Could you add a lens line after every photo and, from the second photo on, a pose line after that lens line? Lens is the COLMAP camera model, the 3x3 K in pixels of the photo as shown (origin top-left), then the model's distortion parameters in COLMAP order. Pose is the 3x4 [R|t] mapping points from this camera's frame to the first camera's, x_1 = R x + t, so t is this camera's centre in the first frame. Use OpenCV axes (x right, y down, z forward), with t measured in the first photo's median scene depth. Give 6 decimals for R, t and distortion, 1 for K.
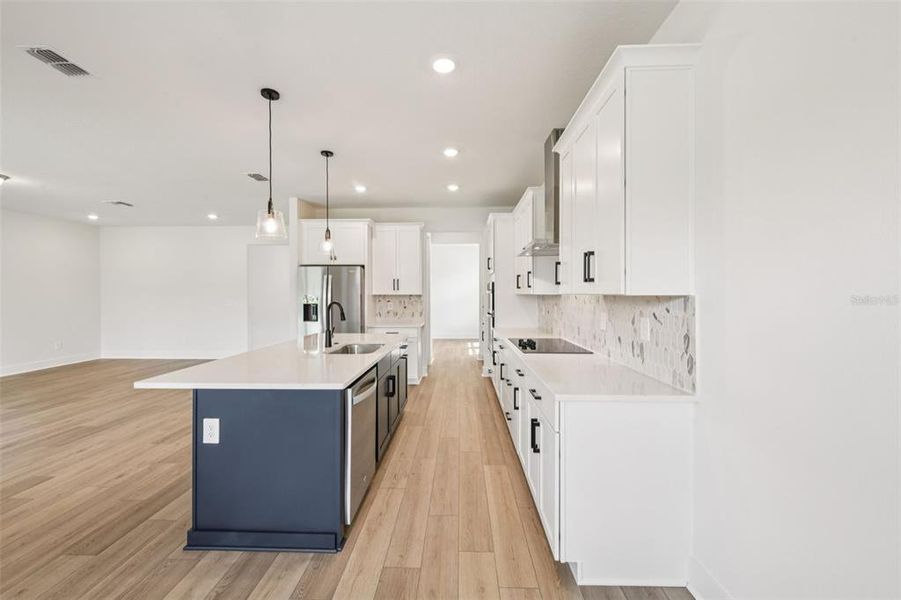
lens RADIAL K [[356.2, 0, 450.5], [0, 356.2, 300.0], [0, 0, 1]] dist [0.000567, 0.000143]
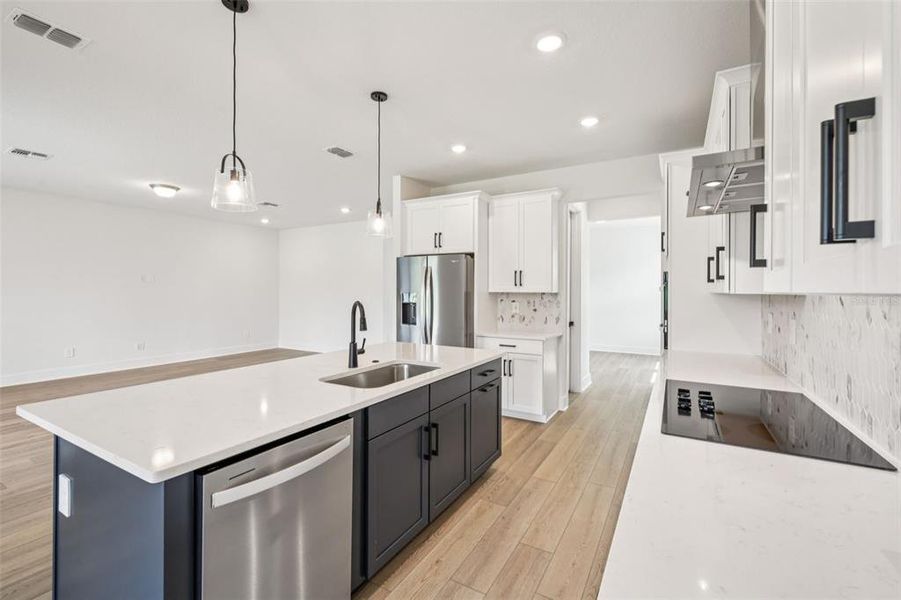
lens RADIAL K [[390.3, 0, 451.2], [0, 390.3, 292.5], [0, 0, 1]] dist [0.000913, 0.000067]
pose [[0.879104, 0.007331, -0.476574, 0.109291], [-0.014287, 0.999838, -0.010975, -0.004155], [0.476416, 0.016457, 0.879066, 0.252317]]
